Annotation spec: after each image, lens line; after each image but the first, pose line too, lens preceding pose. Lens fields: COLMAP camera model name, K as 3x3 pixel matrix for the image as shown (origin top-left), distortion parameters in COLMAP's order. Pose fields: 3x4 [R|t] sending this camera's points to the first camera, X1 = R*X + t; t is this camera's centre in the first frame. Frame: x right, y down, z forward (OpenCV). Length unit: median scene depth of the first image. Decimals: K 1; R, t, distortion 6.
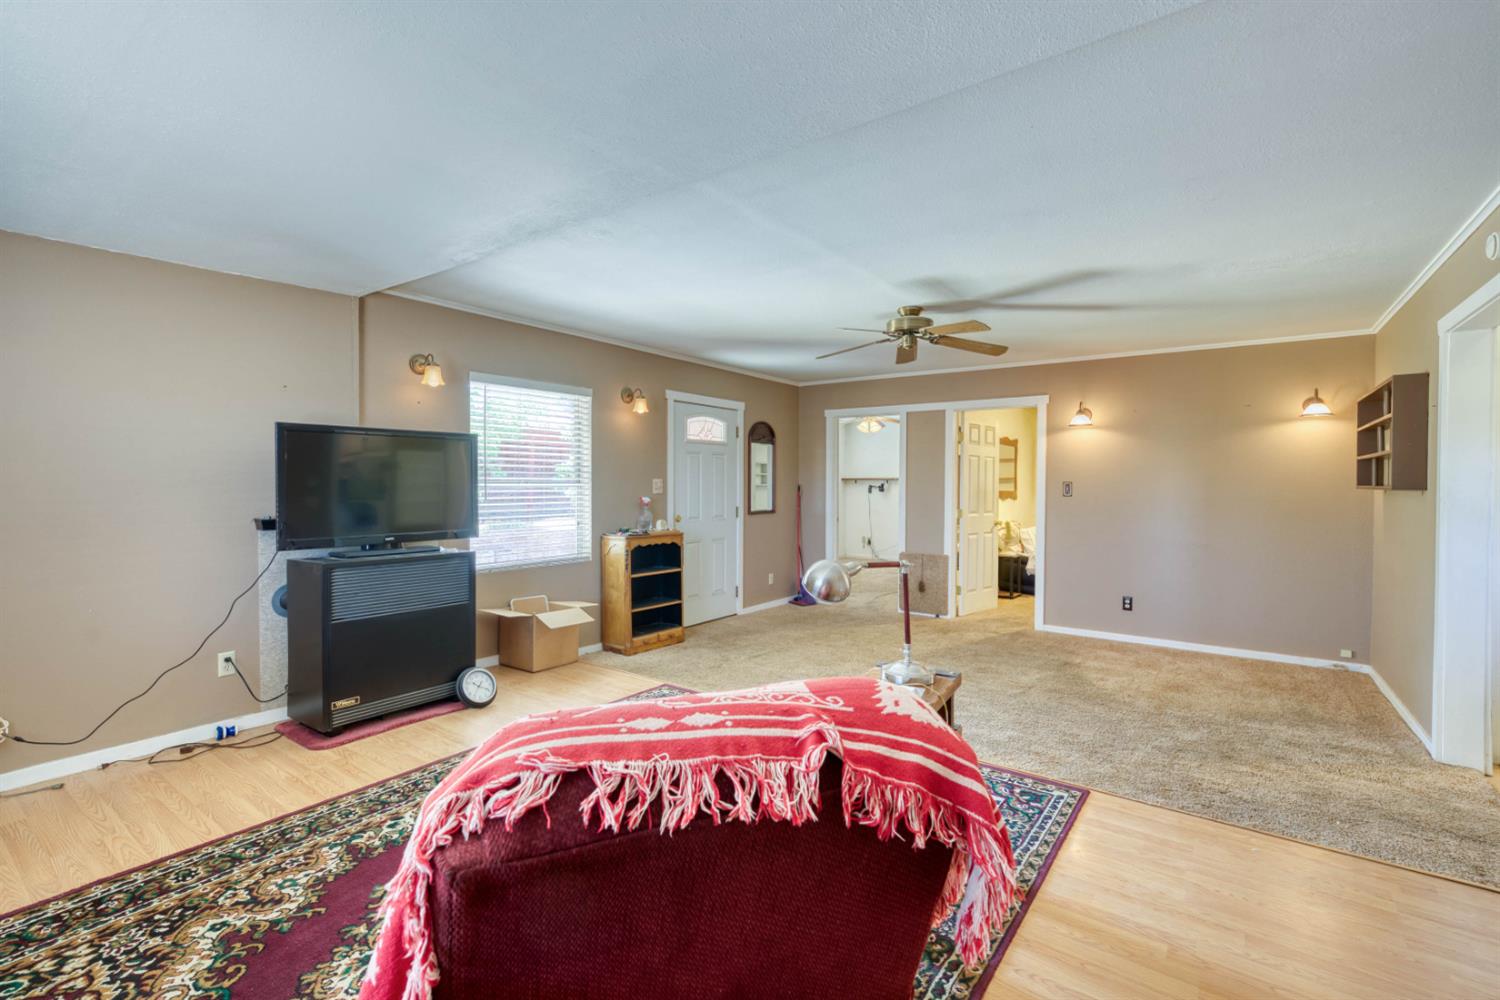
lens RADIAL K [[661.8, 0, 754.5], [0, 661.8, 497.4], [0, 0, 1]] dist [-0.001810, -0.000160]
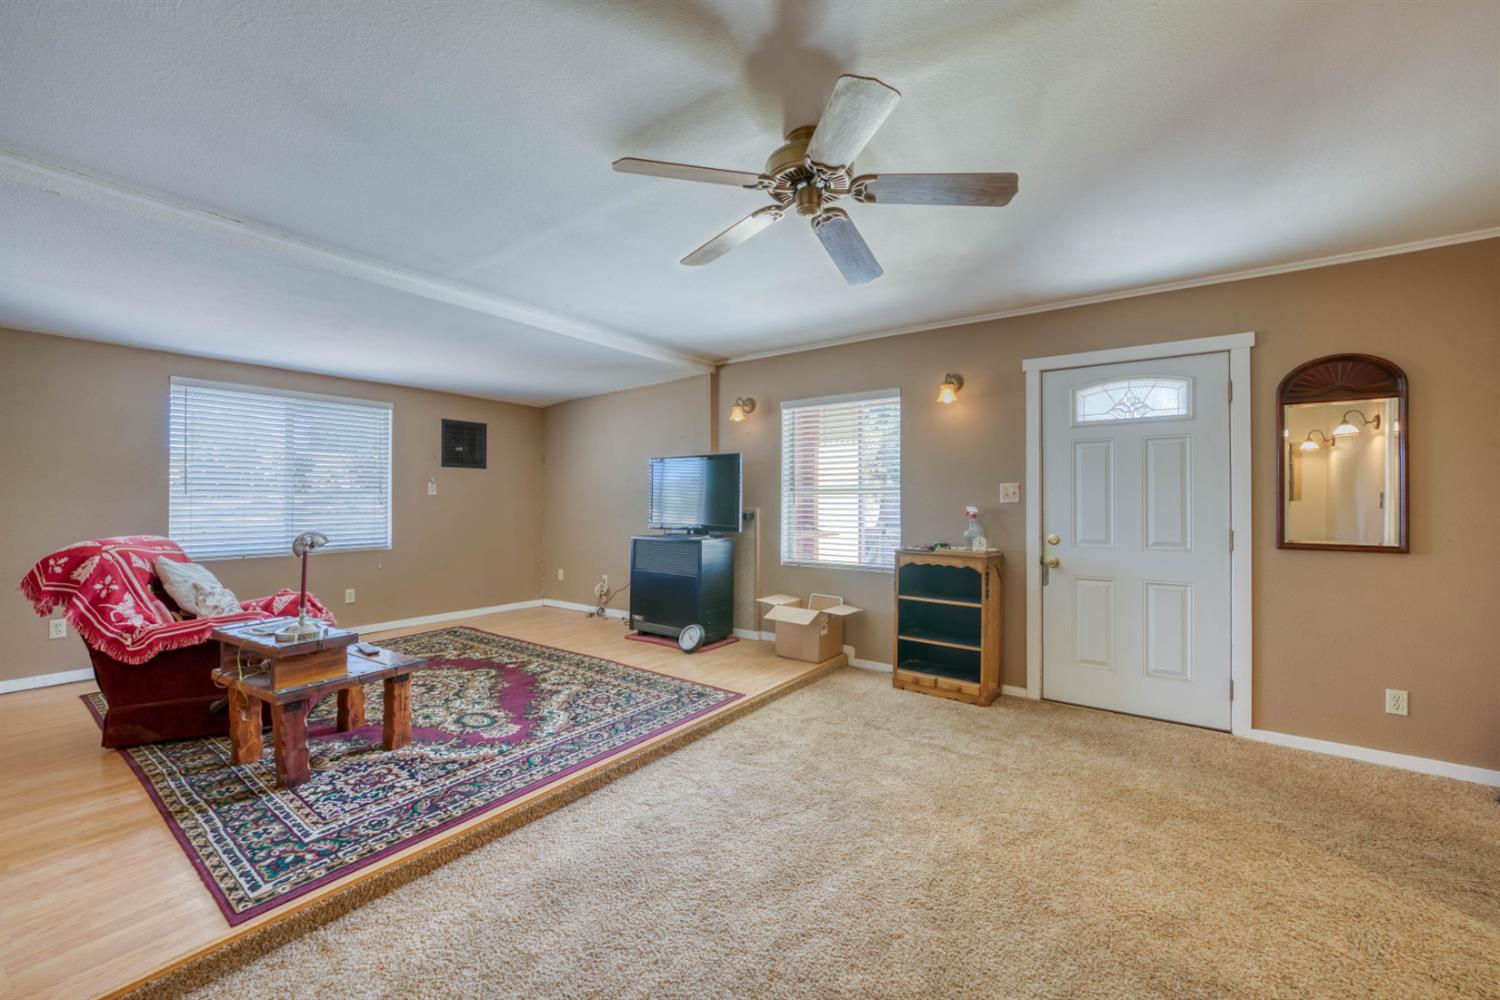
lens RADIAL K [[585.6, 0, 746.3], [0, 585.6, 500.9], [0, 0, 1]] dist [-0.007981, 0.000205]
pose [[0.005582, -0.008148, -0.999951, 0.566657], [-0.025067, 0.999651, -0.008286, 0.005013], [0.999670, 0.025112, 0.005376, 0.777045]]
